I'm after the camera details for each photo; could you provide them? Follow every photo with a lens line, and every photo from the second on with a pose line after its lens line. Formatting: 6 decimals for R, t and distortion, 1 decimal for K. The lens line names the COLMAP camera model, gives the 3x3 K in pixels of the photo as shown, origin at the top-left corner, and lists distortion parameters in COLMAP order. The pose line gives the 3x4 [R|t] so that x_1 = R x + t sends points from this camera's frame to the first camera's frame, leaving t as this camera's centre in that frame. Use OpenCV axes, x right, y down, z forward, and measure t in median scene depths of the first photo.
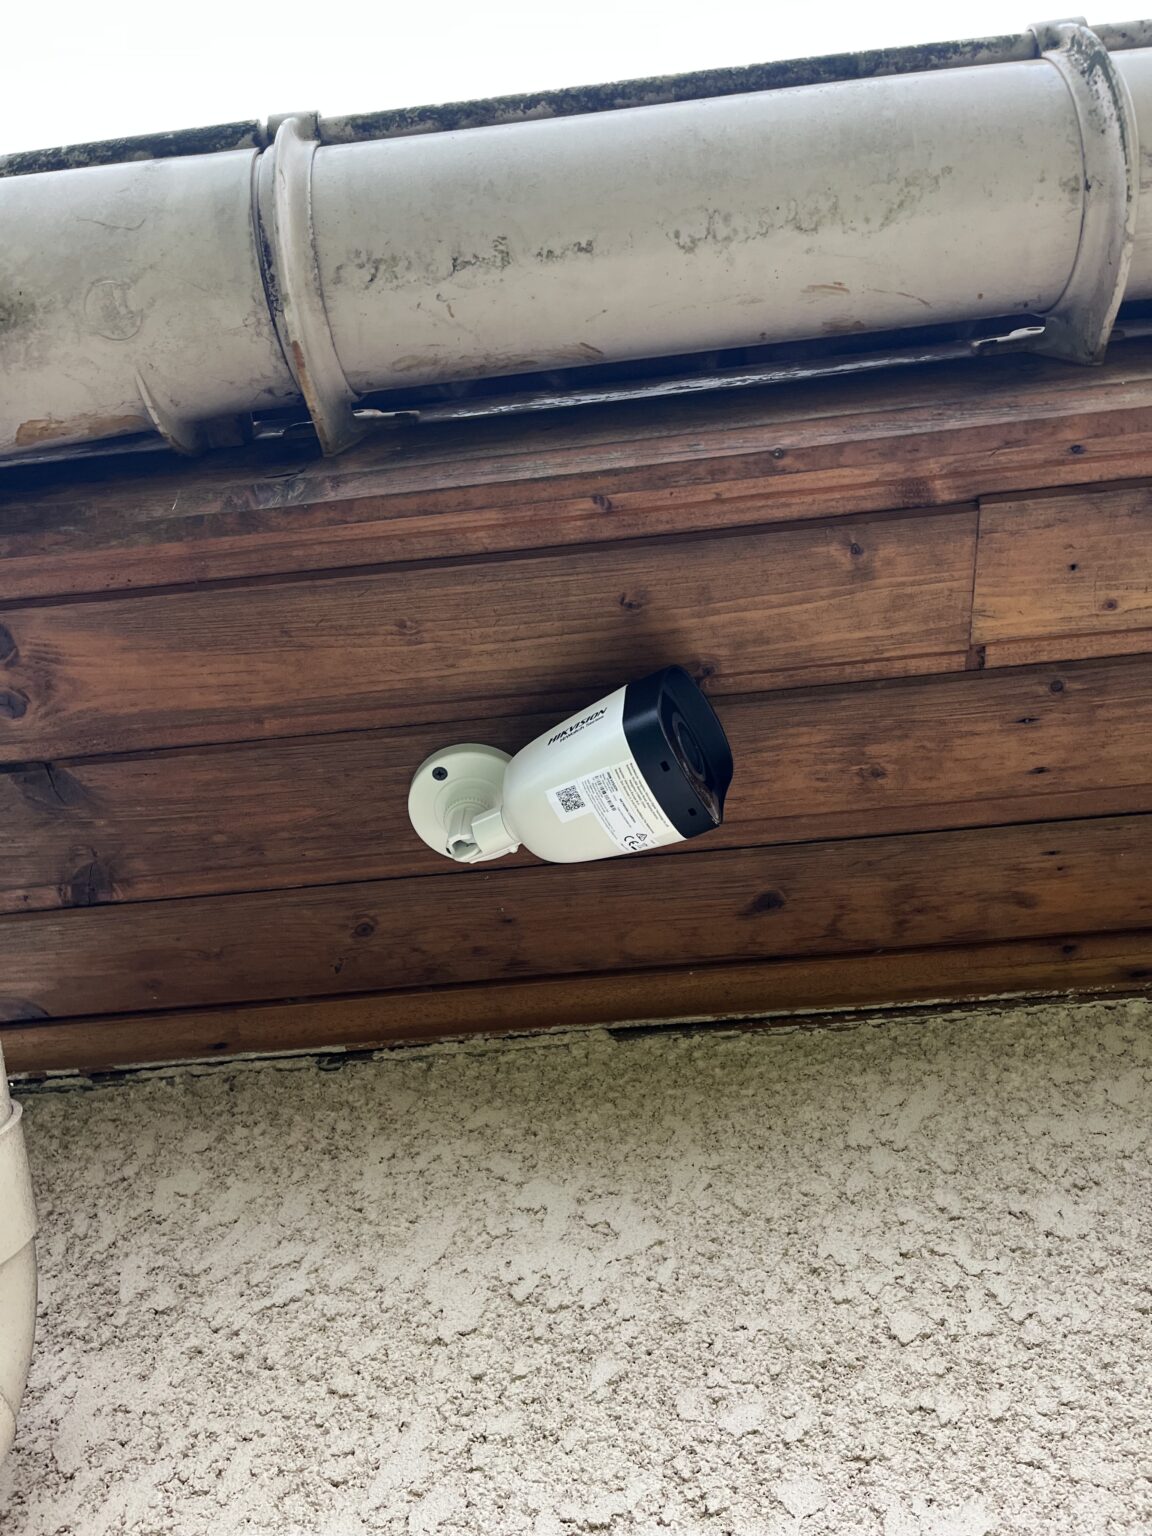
lens RADIAL K [[1167.5, 0, 574.9], [0, 1167.5, 799.8], [0, 0, 1]] dist [0.051023, -0.083710]
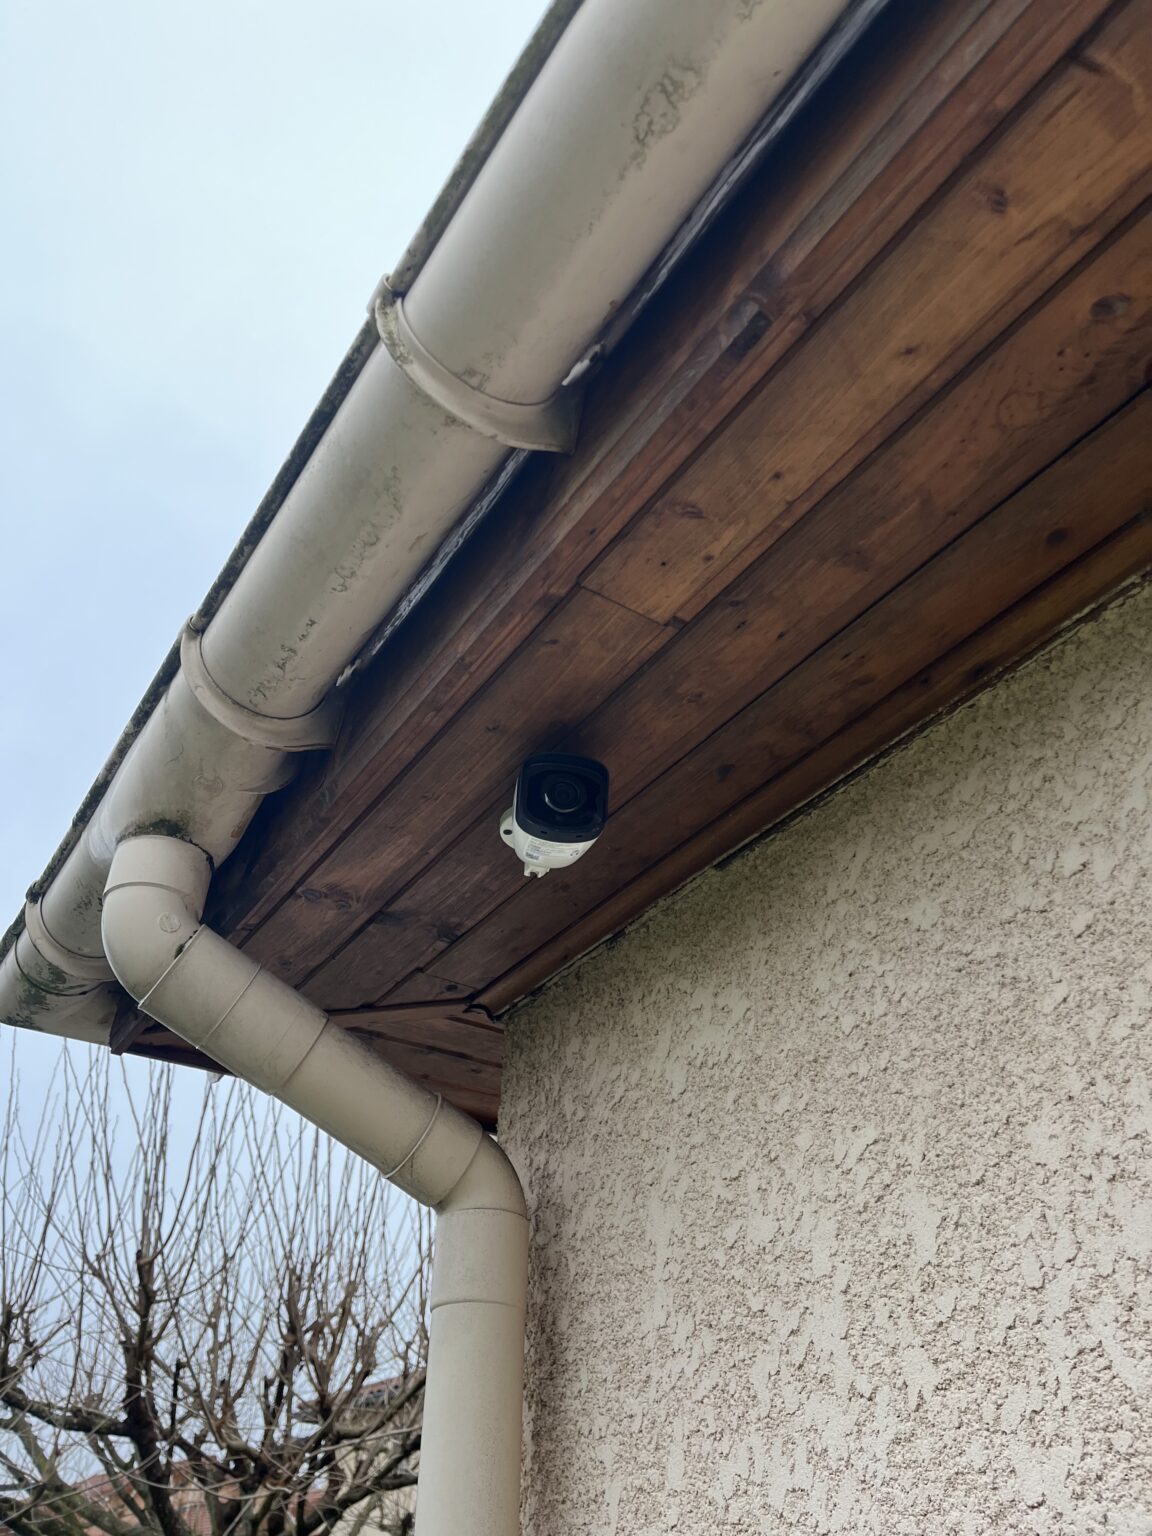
lens RADIAL K [[1167.5, 0, 574.9], [0, 1167.5, 799.8], [0, 0, 1]] dist [0.051023, -0.083710]
pose [[0.651223, -0.446920, -0.613328, 1.096052], [0.656557, 0.737110, 0.160005, -0.287144], [0.380581, -0.506884, 0.773452, -0.259387]]
